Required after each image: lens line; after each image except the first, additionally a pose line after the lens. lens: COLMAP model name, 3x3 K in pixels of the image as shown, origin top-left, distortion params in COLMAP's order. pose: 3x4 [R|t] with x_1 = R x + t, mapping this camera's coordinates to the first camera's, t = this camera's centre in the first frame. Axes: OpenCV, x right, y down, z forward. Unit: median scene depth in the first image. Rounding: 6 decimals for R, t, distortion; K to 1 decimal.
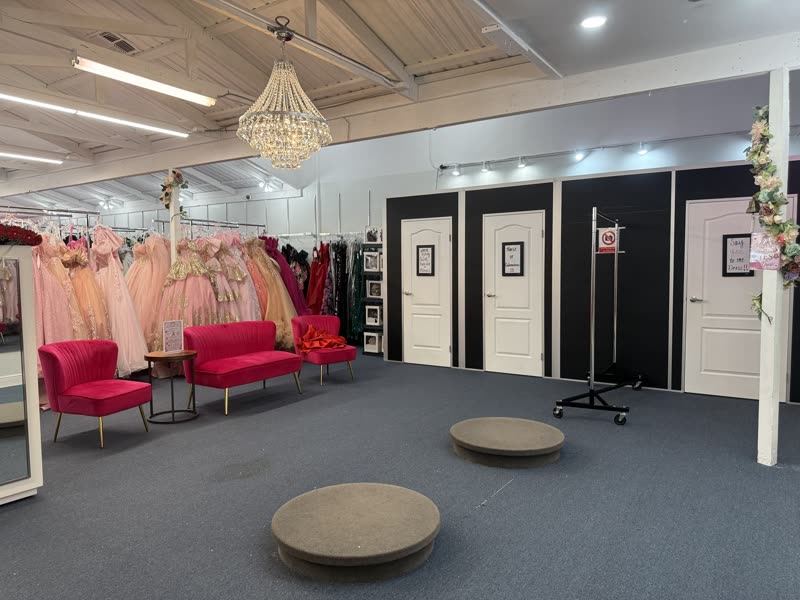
lens RADIAL K [[554.3, 0, 400.0], [0, 554.3, 300.0], [0, 0, 1]] dist [0.067741, -0.080053]
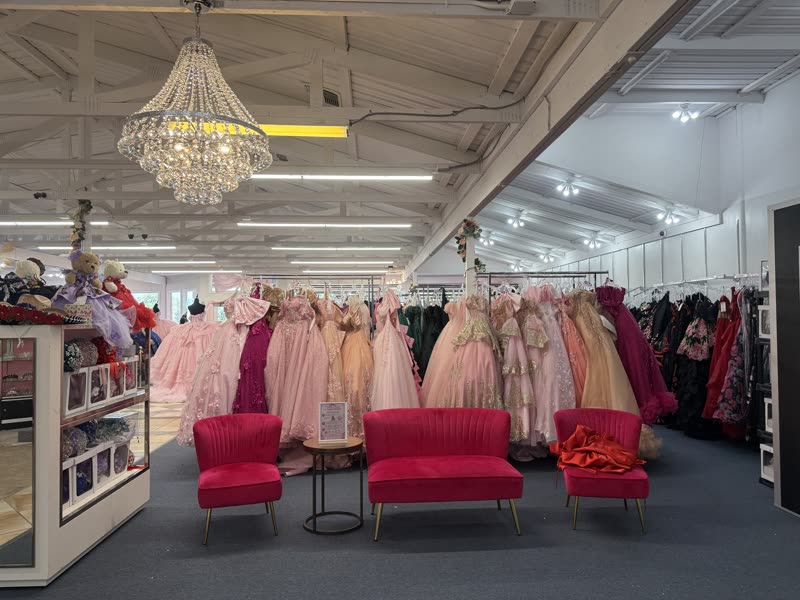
lens RADIAL K [[554.3, 0, 400.0], [0, 554.3, 300.0], [0, 0, 1]] dist [0.067741, -0.080053]
pose [[0.597909, -0.021700, -0.801270, 0.208193], [-0.043130, 0.997314, -0.059193, -0.046030], [0.800403, 0.069951, 0.595367, 0.383895]]
